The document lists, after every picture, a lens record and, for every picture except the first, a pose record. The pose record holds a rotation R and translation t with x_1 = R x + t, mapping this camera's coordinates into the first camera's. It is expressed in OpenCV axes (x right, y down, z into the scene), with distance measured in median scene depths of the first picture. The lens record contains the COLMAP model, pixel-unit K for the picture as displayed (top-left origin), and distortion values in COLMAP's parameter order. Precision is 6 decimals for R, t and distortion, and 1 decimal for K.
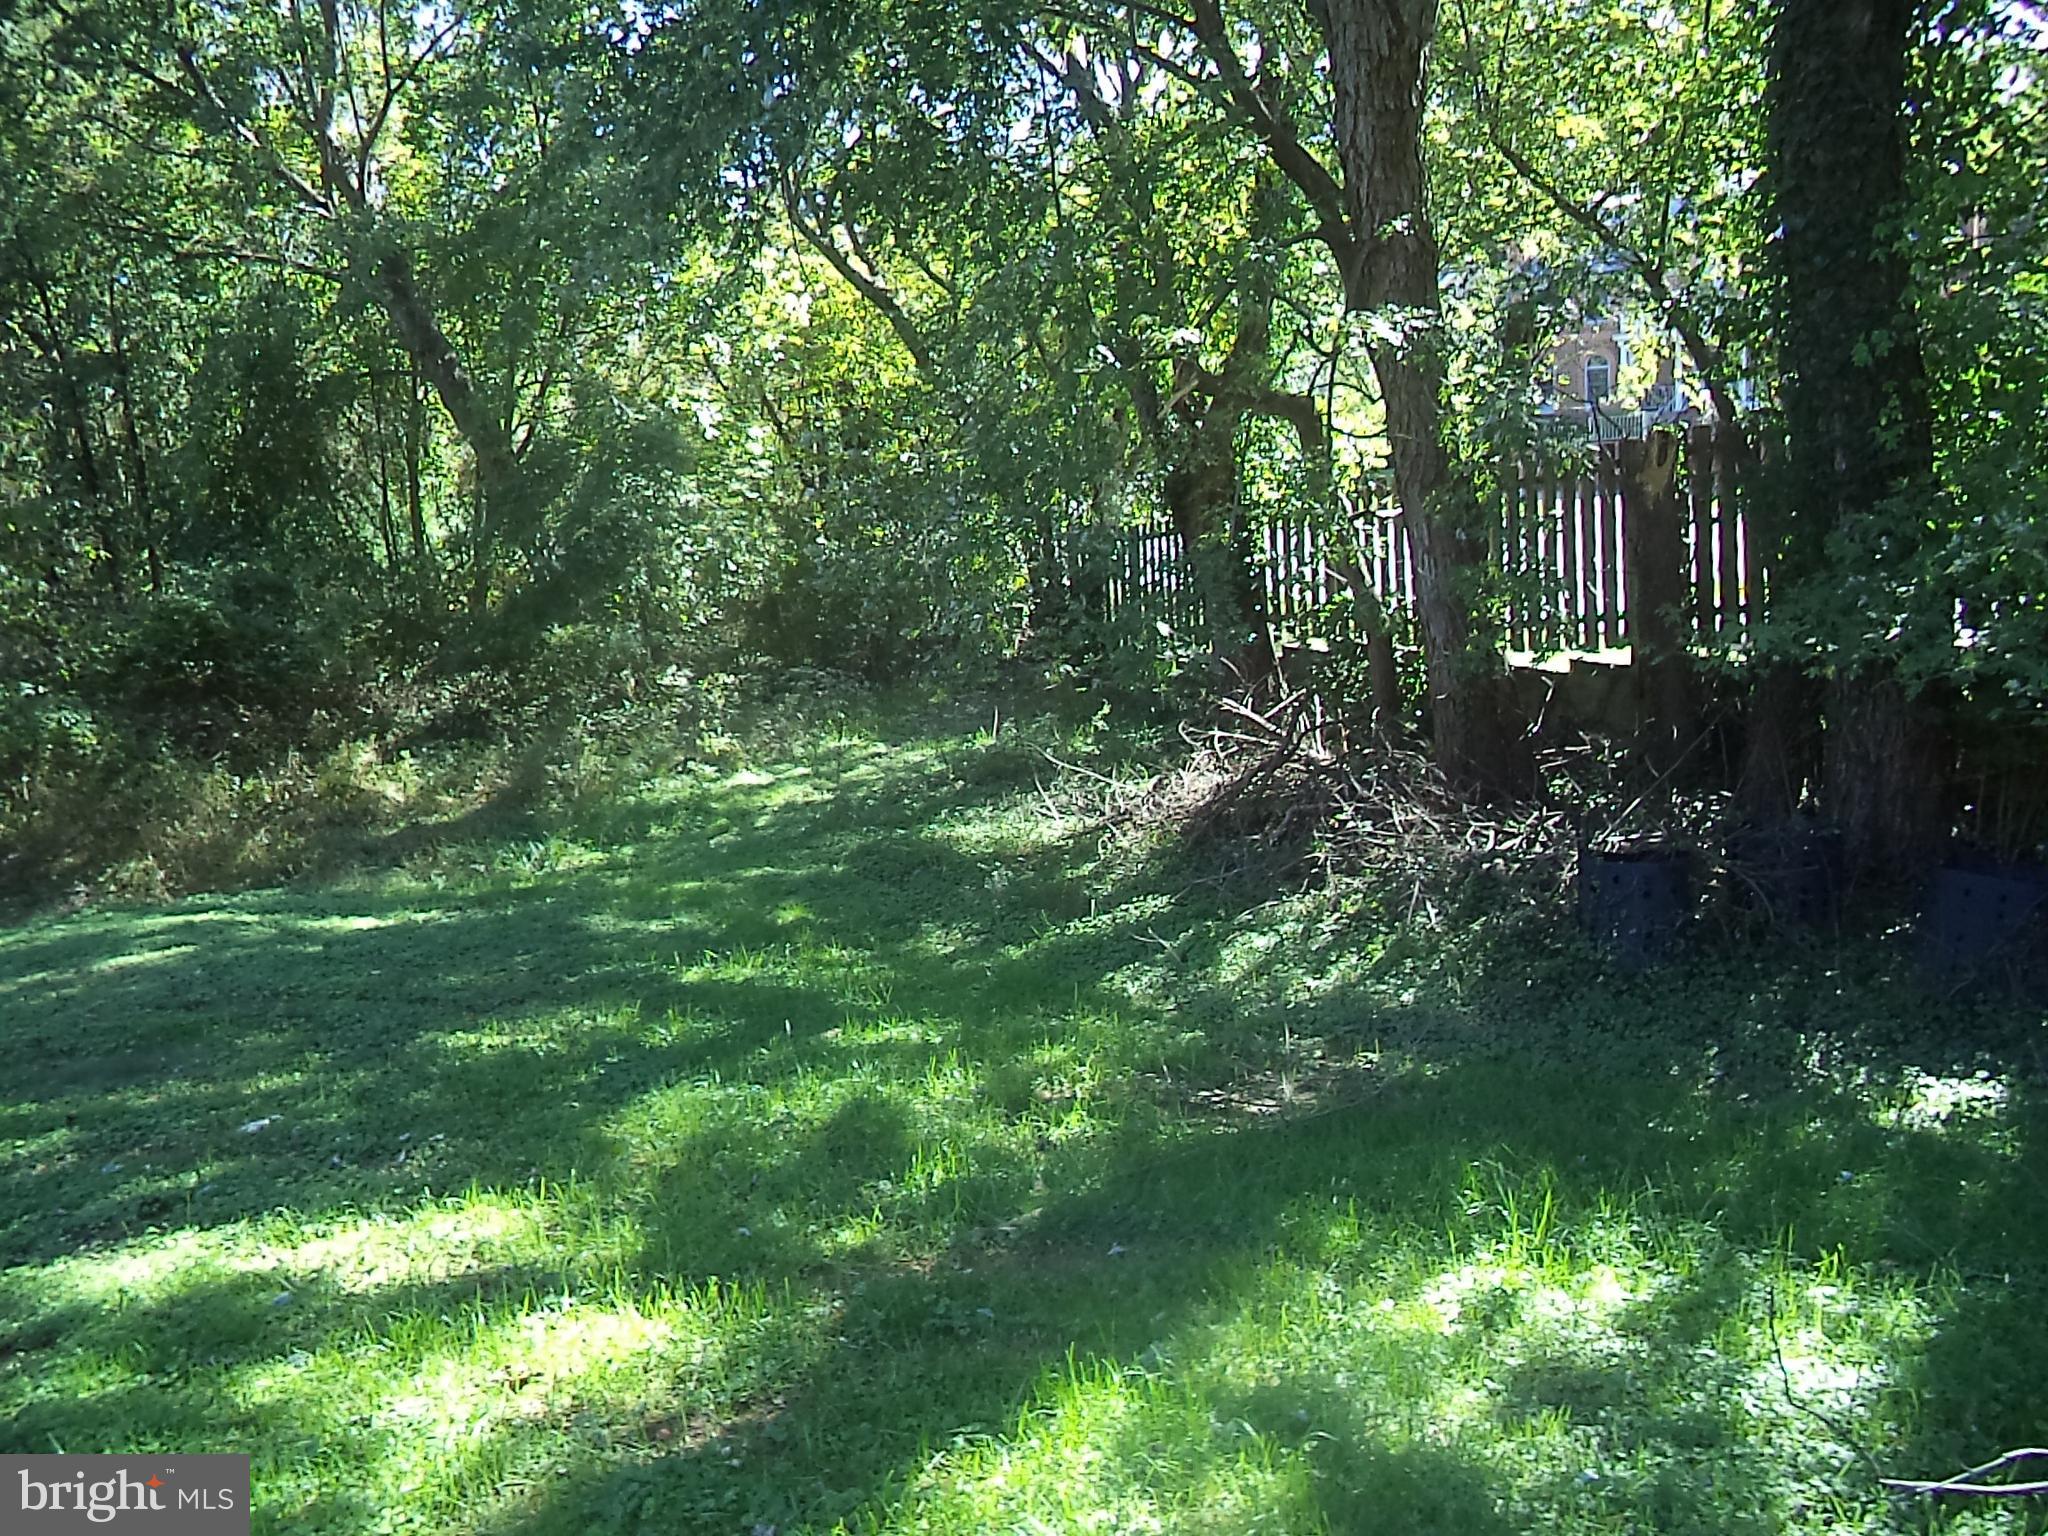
lens RADIAL K [[1556.6, 0, 1024.0], [0, 1556.6, 768.0], [0, 0, 1]] dist [-0.045791, 0.001609]
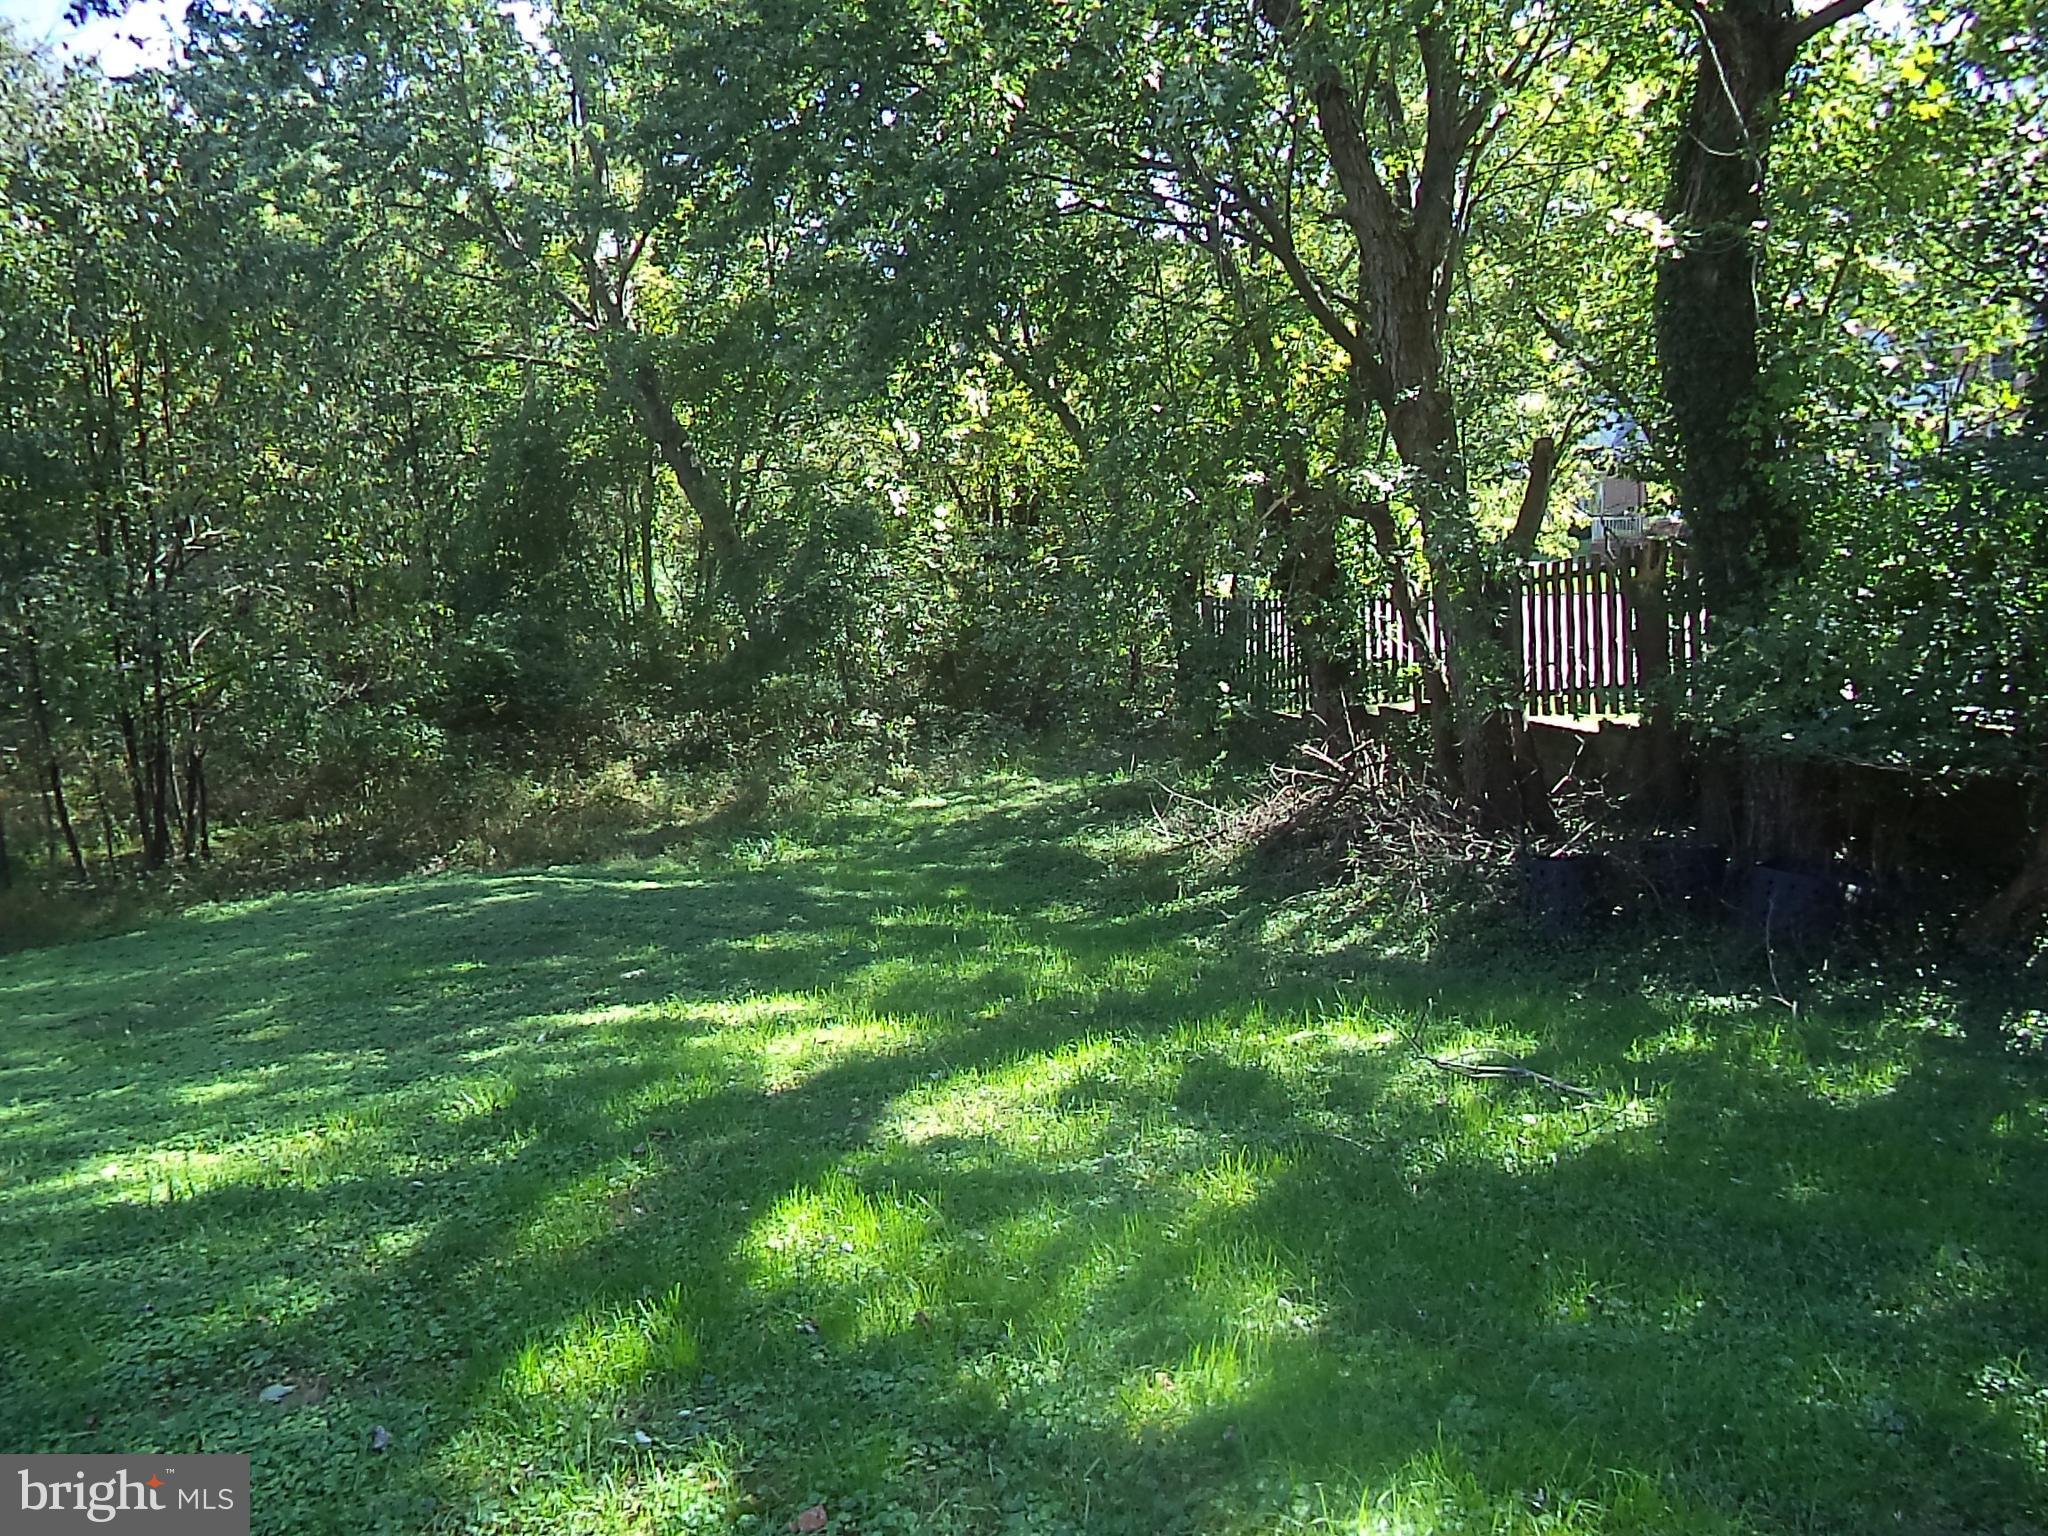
lens RADIAL K [[1568.1, 0, 1024.0], [0, 1568.1, 768.0], [0, 0, 1]] dist [0.002623, -0.000191]
pose [[0.993759, 0.030033, -0.107431, 0.032420], [-0.033955, 0.998815, -0.034860, 0.020858], [0.106257, 0.038290, 0.993601, -0.227965]]
